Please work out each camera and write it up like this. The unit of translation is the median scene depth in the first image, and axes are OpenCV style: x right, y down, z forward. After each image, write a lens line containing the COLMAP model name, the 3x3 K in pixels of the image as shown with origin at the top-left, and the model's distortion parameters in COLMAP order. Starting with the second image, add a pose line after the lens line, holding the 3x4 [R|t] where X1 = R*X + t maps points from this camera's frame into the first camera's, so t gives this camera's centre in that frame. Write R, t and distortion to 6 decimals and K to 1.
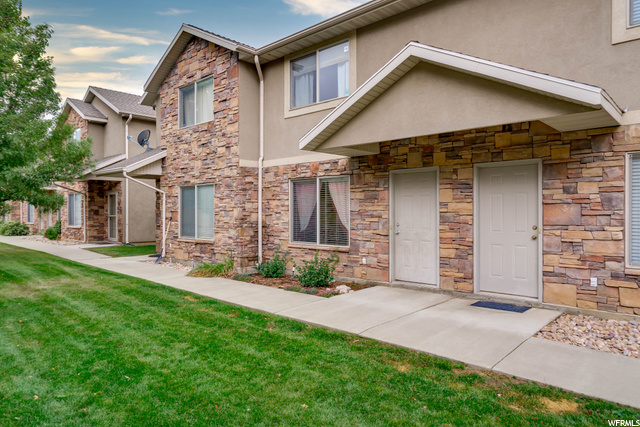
lens RADIAL K [[423.7, 0, 322.7], [0, 423.7, 214.5], [0, 0, 1]] dist [0.005251, 0.007394]
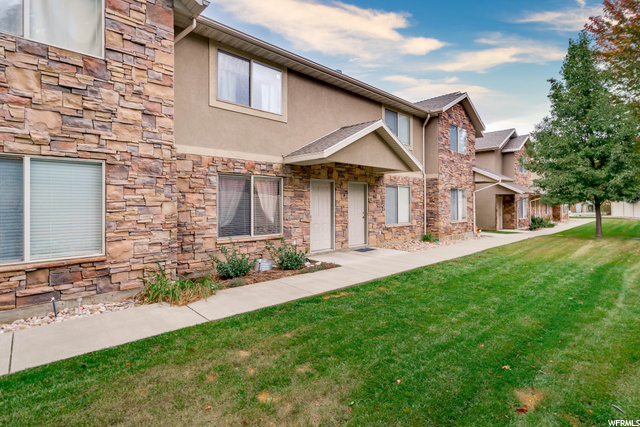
lens RADIAL K [[312.6, 0, 326.9], [0, 312.6, 201.8], [0, 0, 1]] dist [0.002447, -0.000226]
pose [[0.054150, 0.008363, 0.998498, -0.893944], [0.008775, 0.999922, -0.008851, -0.010675], [-0.998494, 0.009241, 0.054073, 0.844281]]
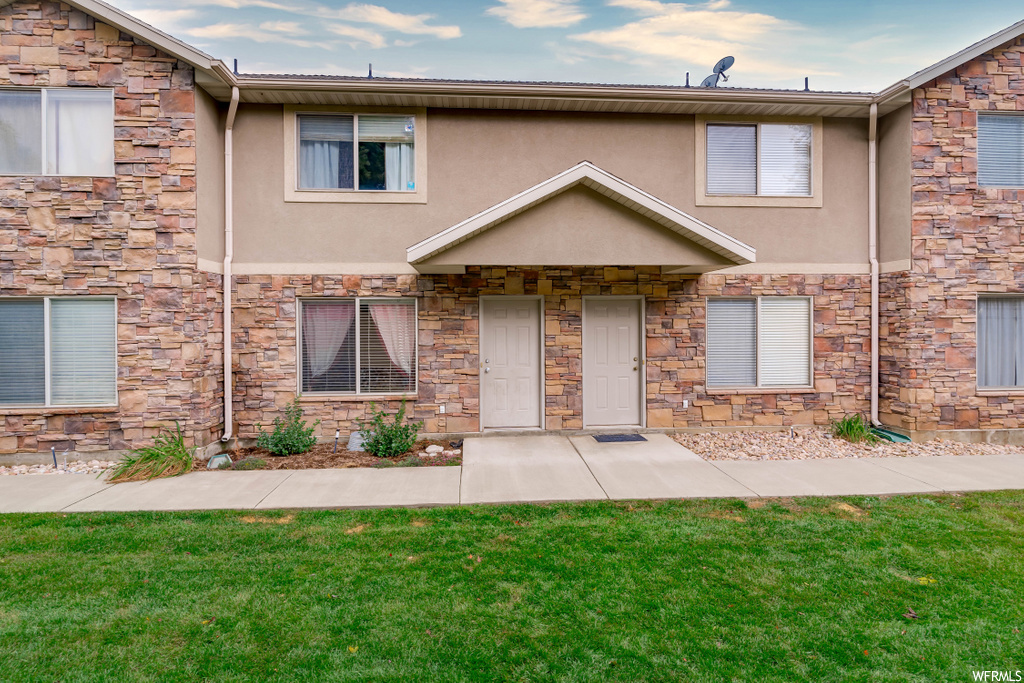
lens RADIAL K [[500.1, 0, 513.7], [0, 500.1, 327.0], [0, 0, 1]] dist [0.002447, -0.000226]
pose [[0.681765, -0.007088, 0.731536, -0.484285], [0.008738, 0.999961, 0.001546, -0.041941], [-0.731519, 0.005338, 0.681801, 0.278497]]
